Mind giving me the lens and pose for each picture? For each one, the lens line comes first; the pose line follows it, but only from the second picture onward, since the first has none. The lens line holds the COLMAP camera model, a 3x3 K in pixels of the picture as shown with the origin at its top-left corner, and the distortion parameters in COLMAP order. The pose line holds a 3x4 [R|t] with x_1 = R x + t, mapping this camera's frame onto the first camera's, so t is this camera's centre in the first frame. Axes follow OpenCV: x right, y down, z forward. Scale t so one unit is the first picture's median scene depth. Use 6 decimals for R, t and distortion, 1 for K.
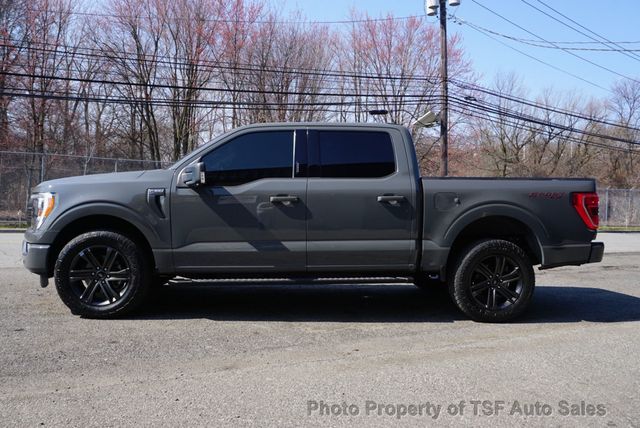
lens RADIAL K [[523.2, 0, 320.0], [0, 523.2, 214.0], [0, 0, 1]] dist [-0.012724, -0.003666]
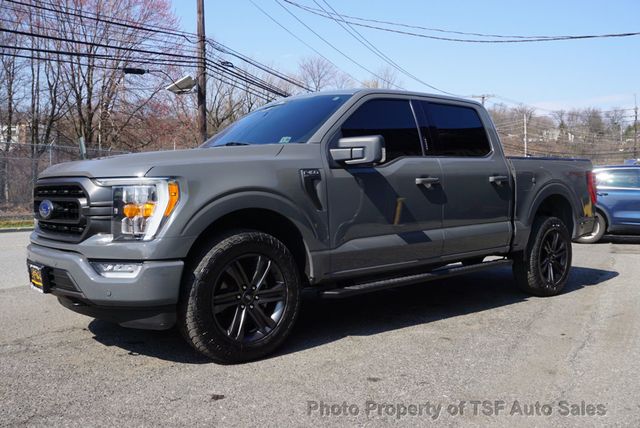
lens RADIAL K [[615.5, 0, 320.0], [0, 615.5, 214.0], [0, 0, 1]] dist [-0.003433, 0.013087]
pose [[0.787658, -0.047788, 0.614257, -0.813046], [0.030469, 0.998789, 0.038633, -0.018660], [-0.615359, -0.011714, 0.788160, 0.306373]]
